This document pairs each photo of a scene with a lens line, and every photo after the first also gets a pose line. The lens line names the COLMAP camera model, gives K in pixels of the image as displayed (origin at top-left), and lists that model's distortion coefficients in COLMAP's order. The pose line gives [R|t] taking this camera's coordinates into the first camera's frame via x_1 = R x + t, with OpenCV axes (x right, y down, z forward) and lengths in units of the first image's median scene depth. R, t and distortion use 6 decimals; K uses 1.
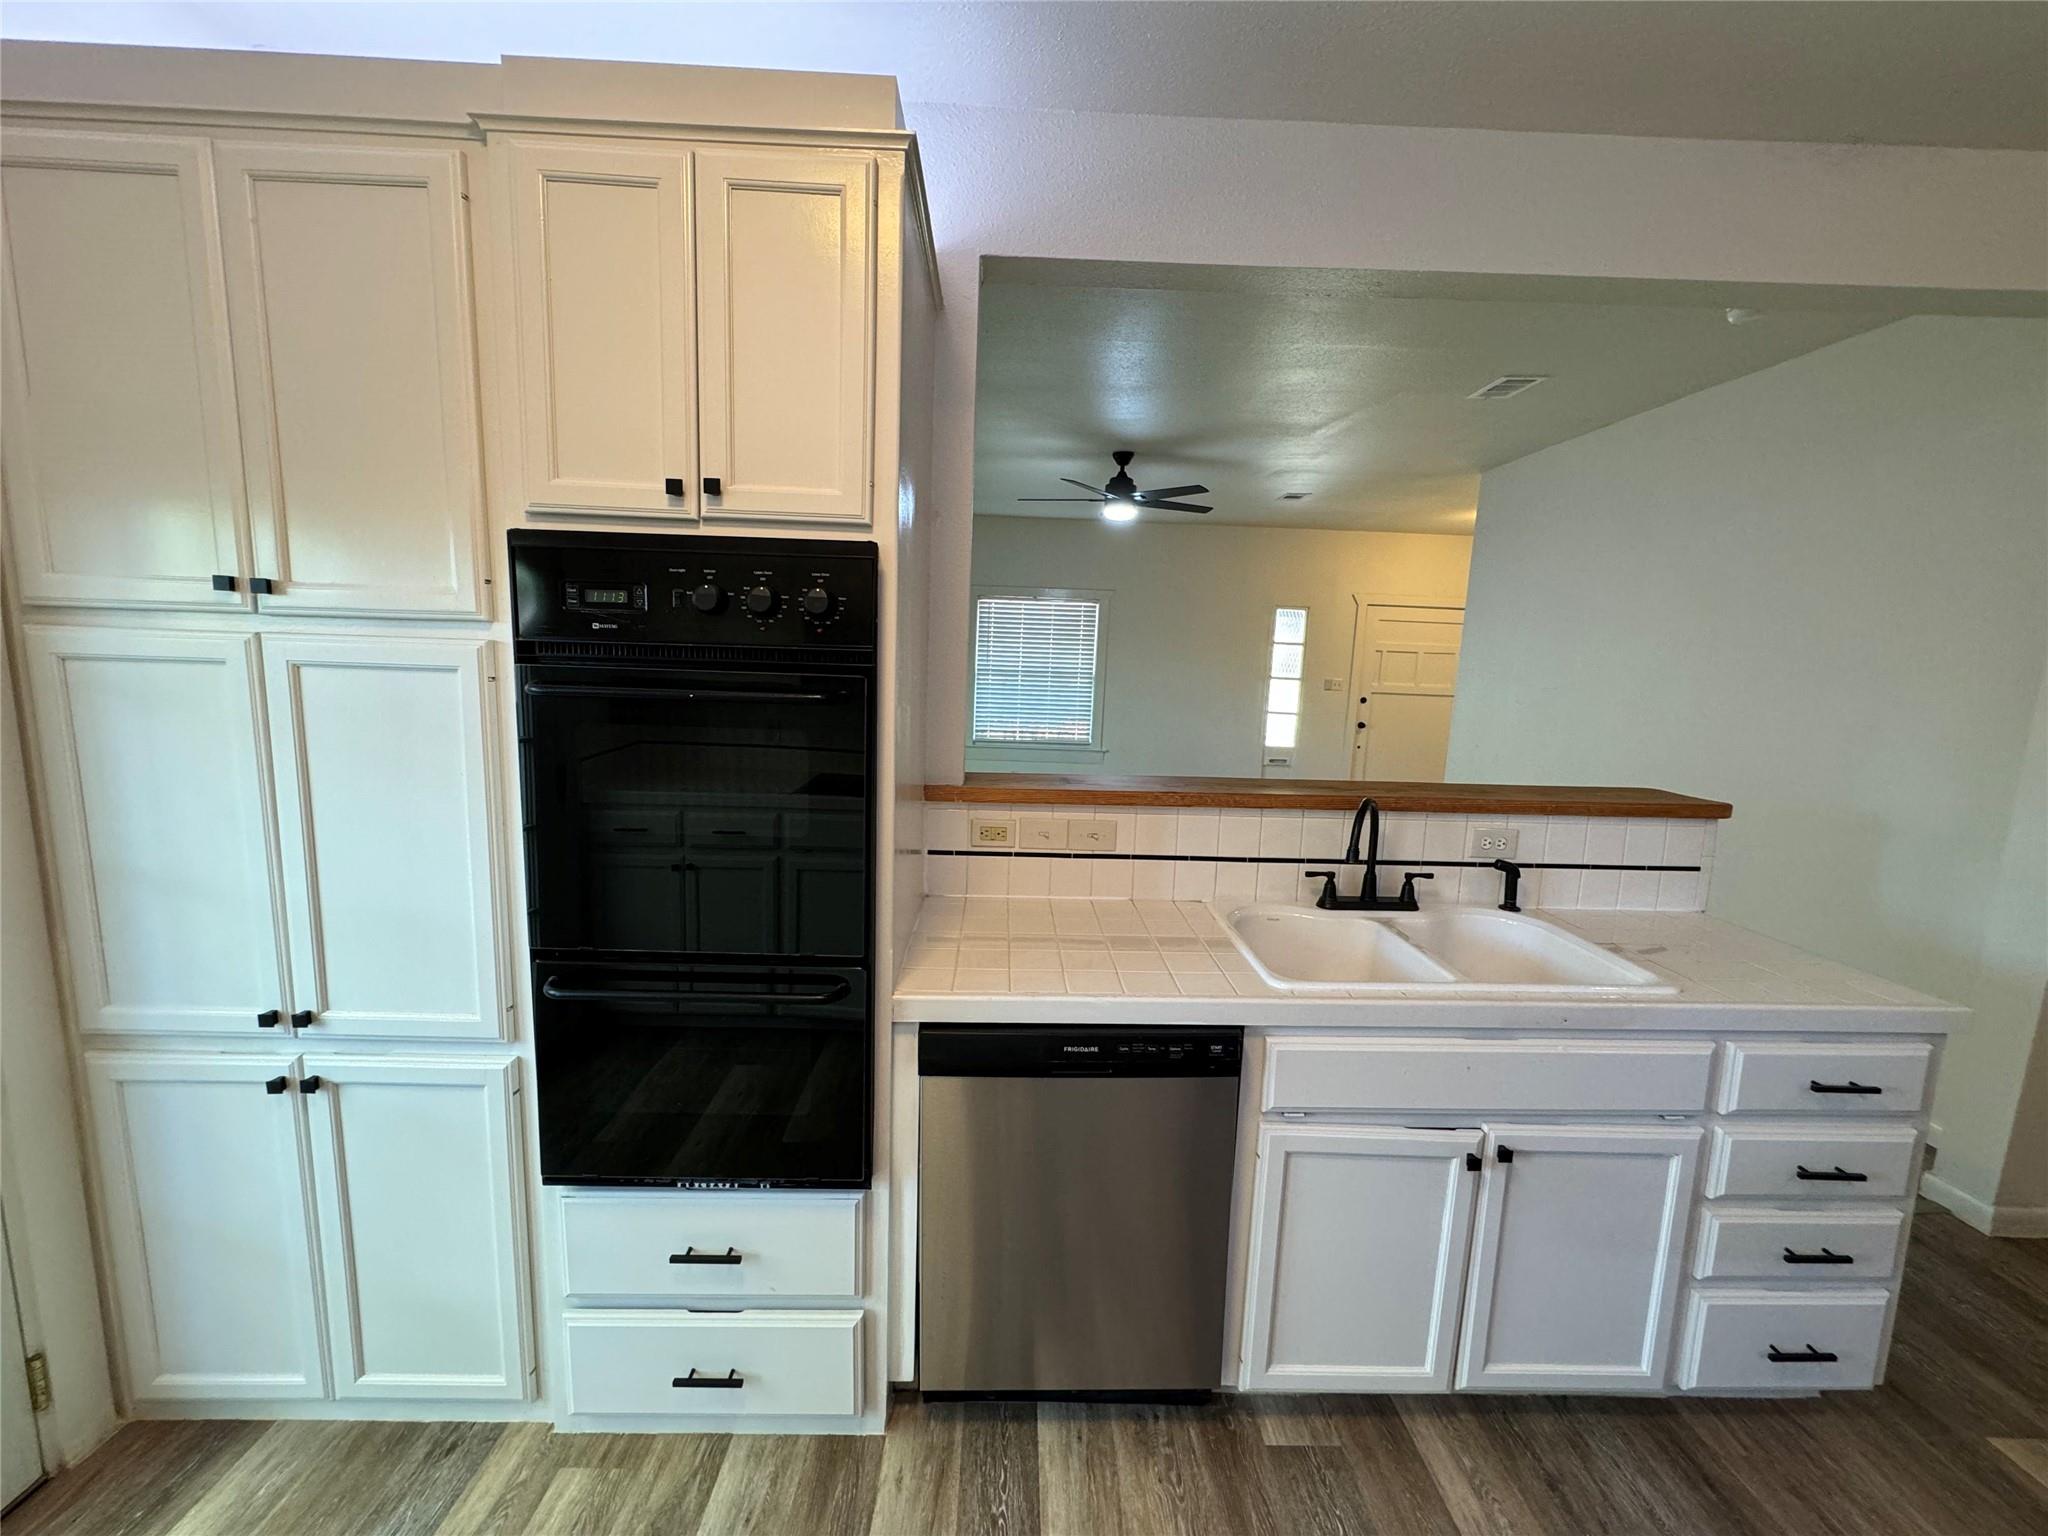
lens RADIAL K [[817.4, 0, 1024.0], [0, 817.4, 768.0], [0, 0, 1]] dist [-0.002528, 0.000688]
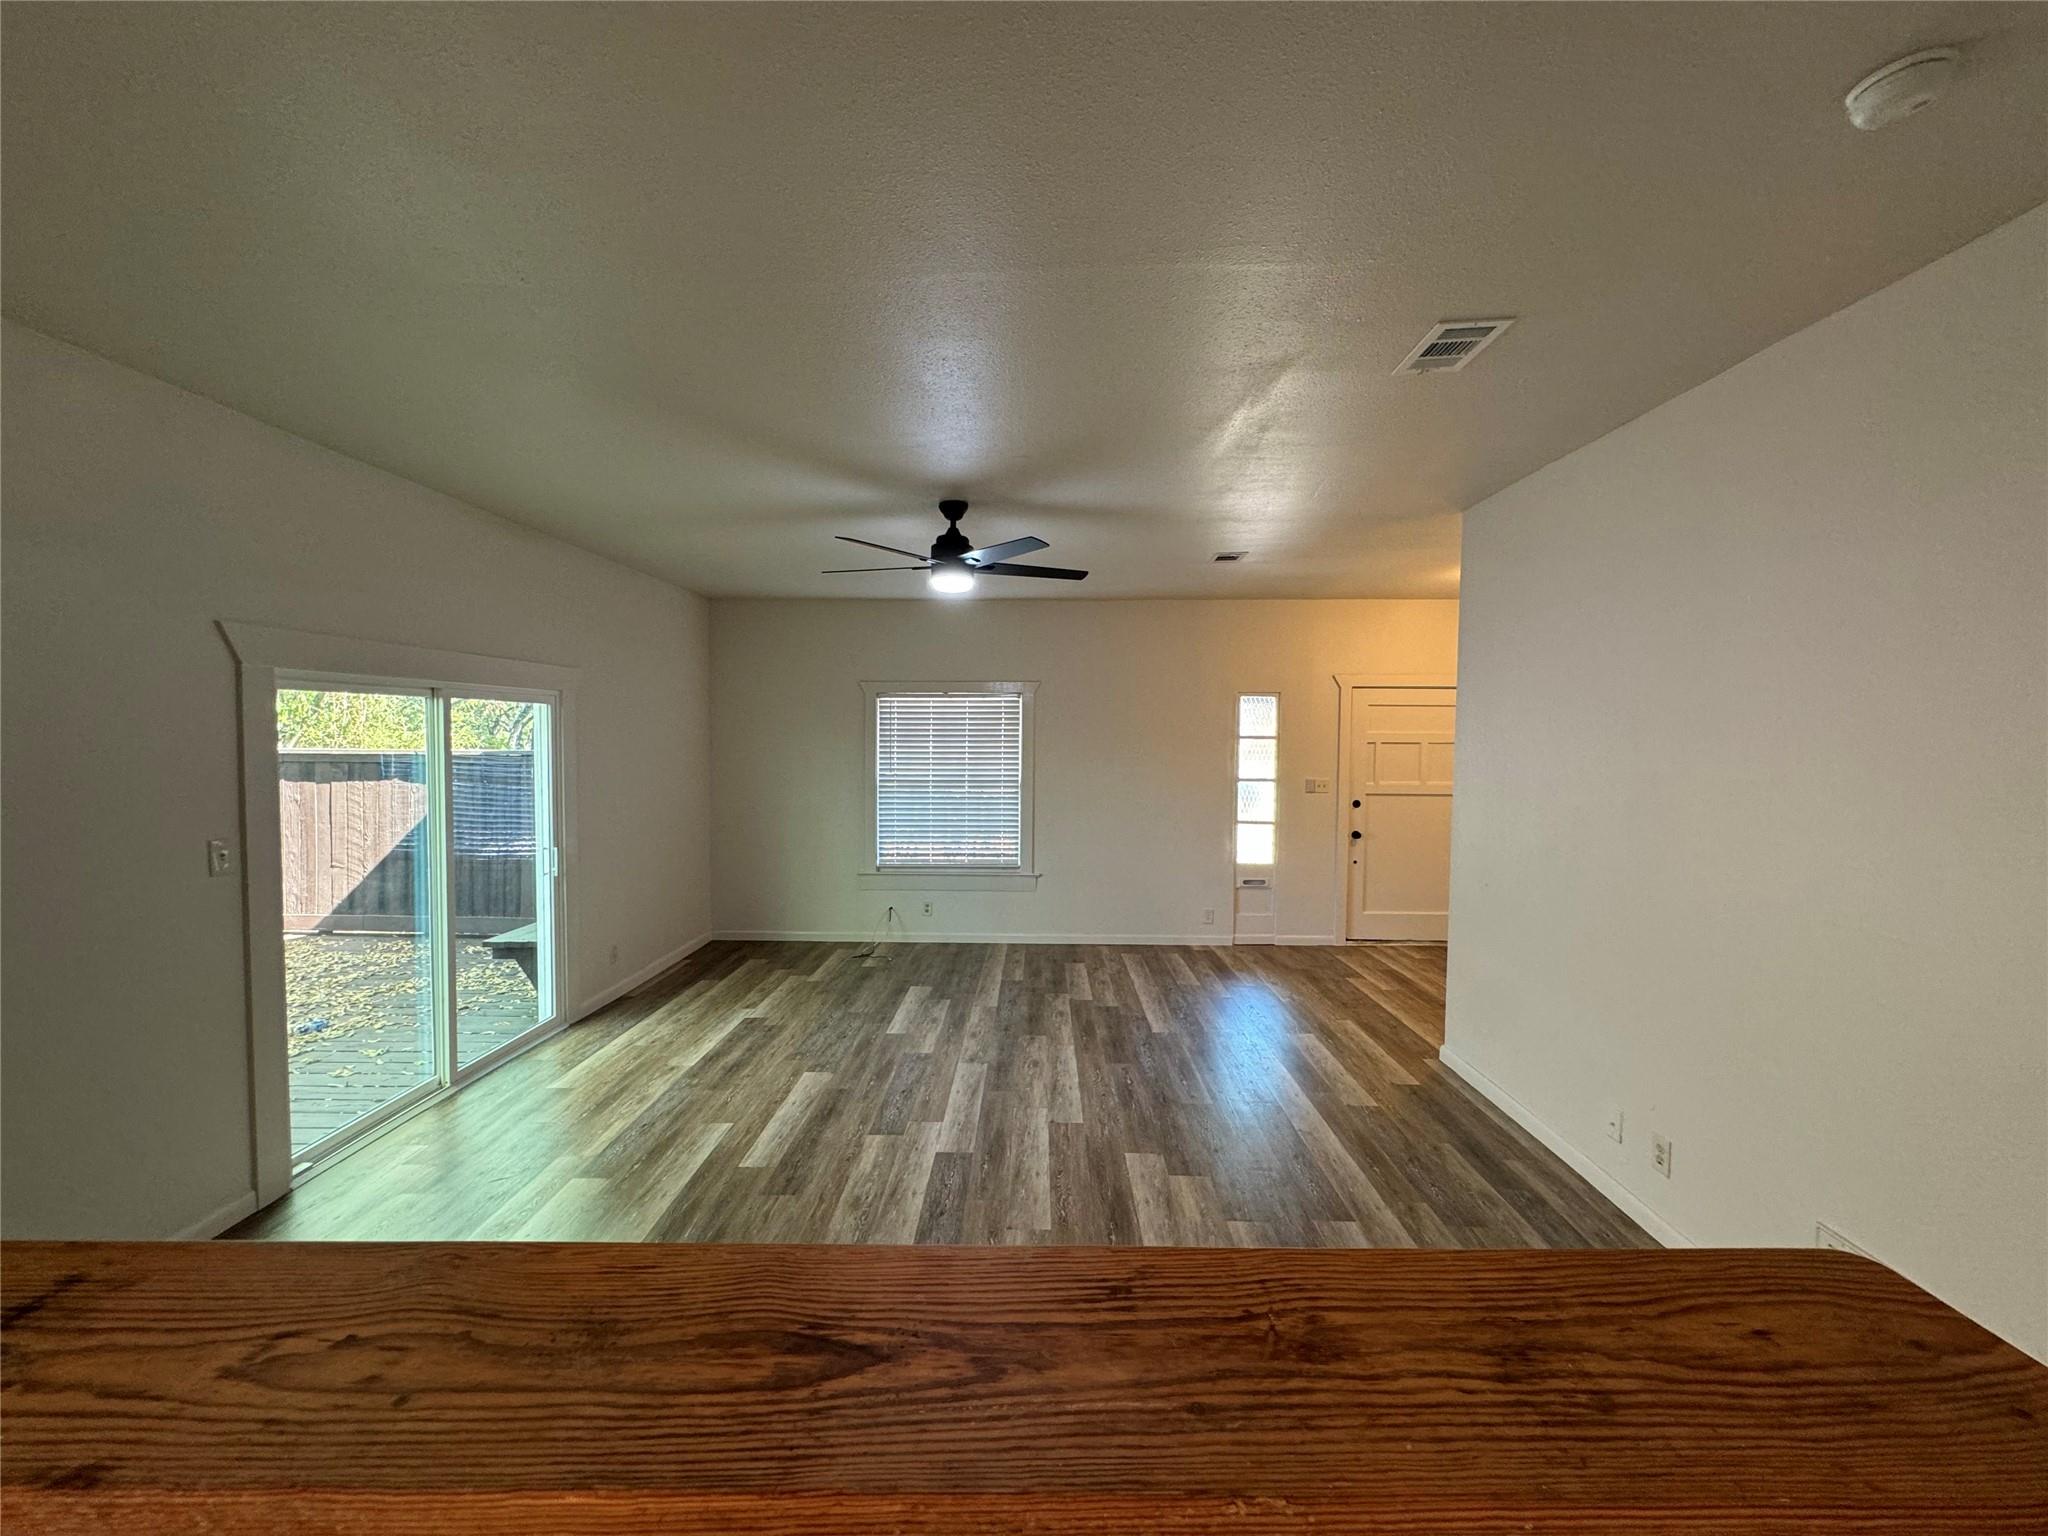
lens RADIAL K [[817.4, 0, 1024.0], [0, 817.4, 768.0], [0, 0, 1]] dist [-0.002528, 0.000688]
pose [[0.998283, -0.031488, -0.049397, 0.131272], [0.026207, 0.994217, -0.104138, -0.043363], [0.052390, 0.102665, 0.993335, 0.182897]]
